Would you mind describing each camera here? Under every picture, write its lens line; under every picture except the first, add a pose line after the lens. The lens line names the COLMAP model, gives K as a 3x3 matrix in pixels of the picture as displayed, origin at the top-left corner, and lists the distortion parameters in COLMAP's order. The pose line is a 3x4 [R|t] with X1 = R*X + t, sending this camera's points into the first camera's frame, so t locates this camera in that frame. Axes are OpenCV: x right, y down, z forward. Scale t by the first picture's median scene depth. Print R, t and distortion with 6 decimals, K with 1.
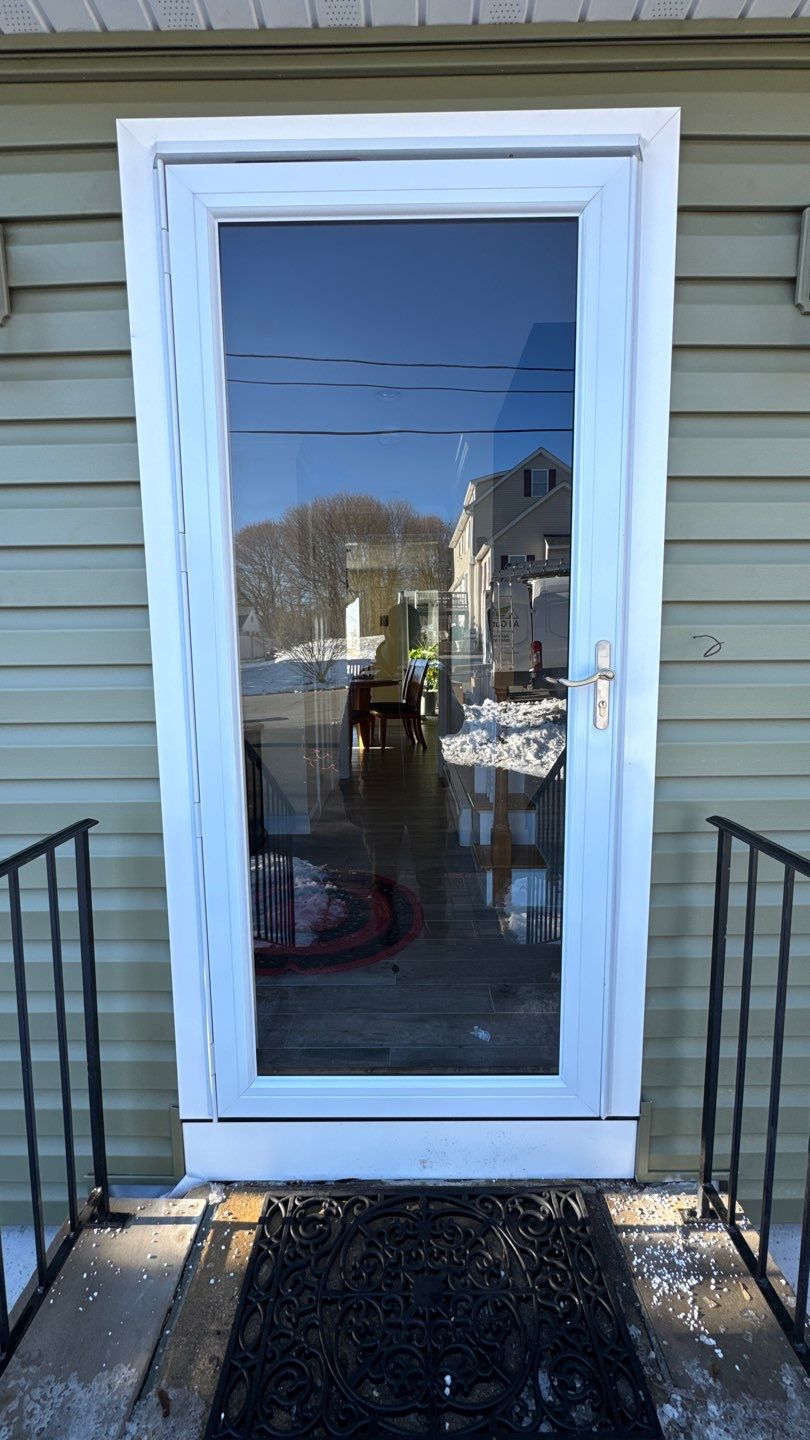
lens RADIAL K [[578.5, 0, 408.2], [0, 578.5, 729.7], [0, 0, 1]] dist [-0.006192, 0.000520]
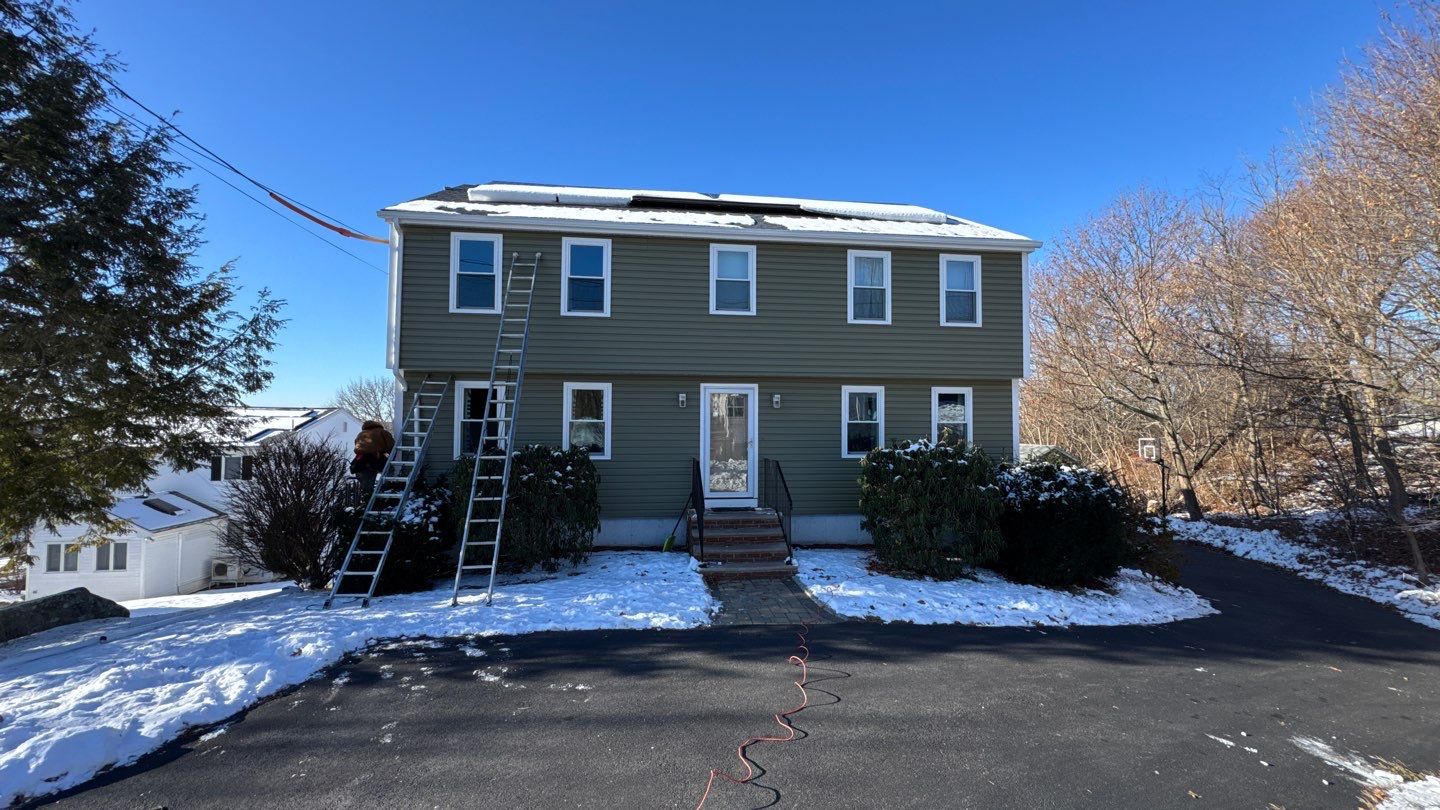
lens RADIAL K [[578.5, 0, 718.5], [0, 578.5, 403.1], [0, 0, 1]] dist [-0.006192, 0.000520]
pose [[0.991456, 0.021524, 0.128651, -1.195555], [-0.000578, 0.987007, -0.160675, 0.677298], [-0.130438, 0.159228, 0.978587, -6.994298]]
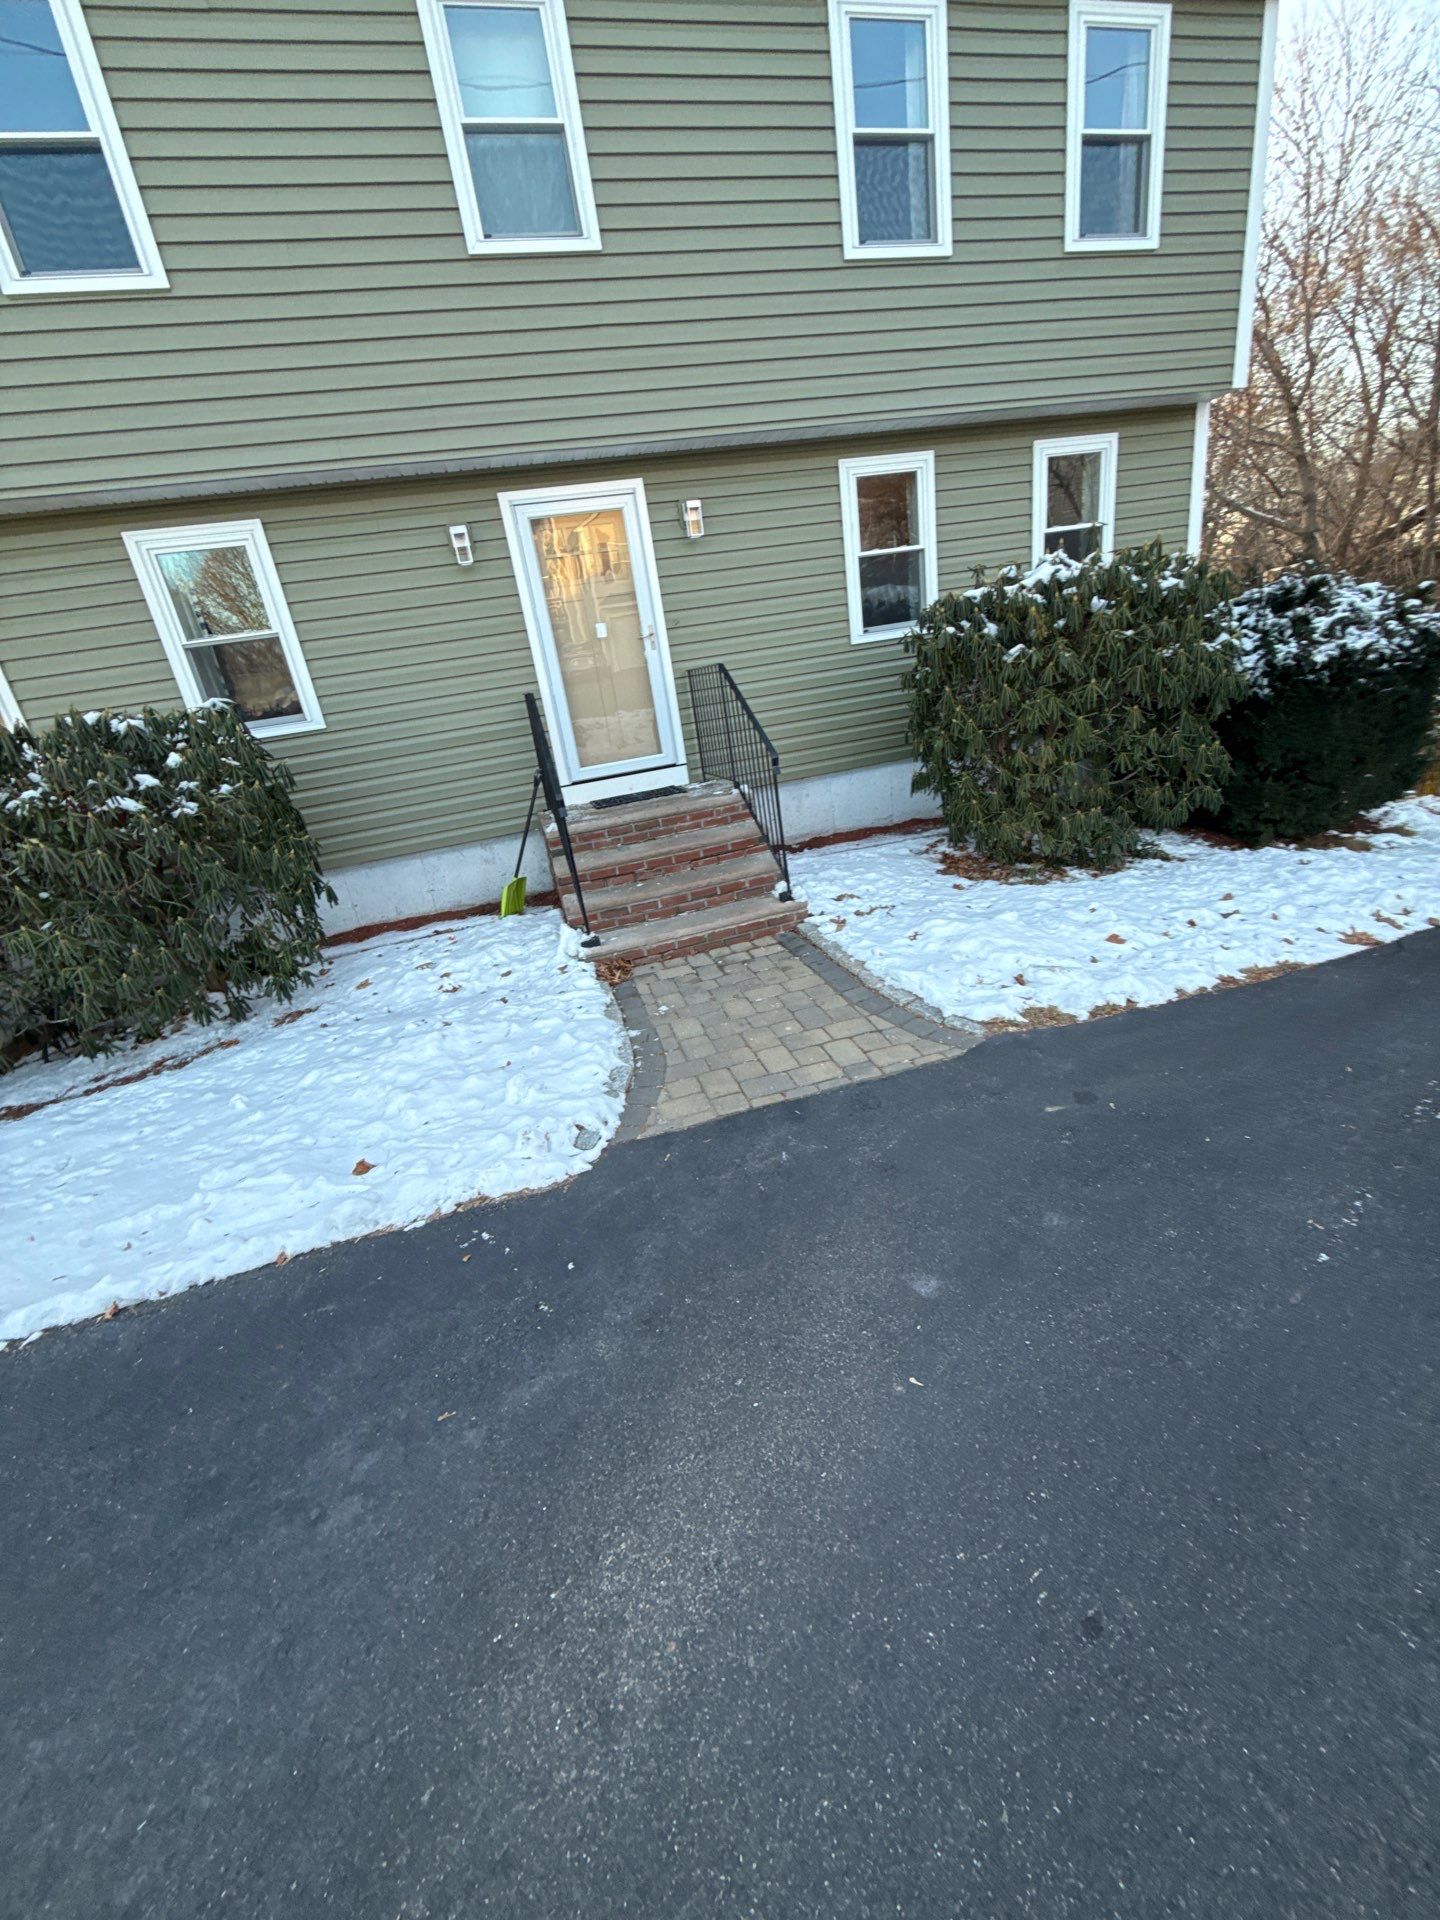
lens RADIAL K [[768.6, 0, 722.5], [0, 768.6, 969.5], [0, 0, 1]] dist [0.003638, -0.000351]
pose [[0.953535, -0.218429, 0.207509, -0.689974], [0.163869, 0.953971, 0.251171, 0.747377], [-0.252821, -0.205496, 0.945438, -3.990142]]
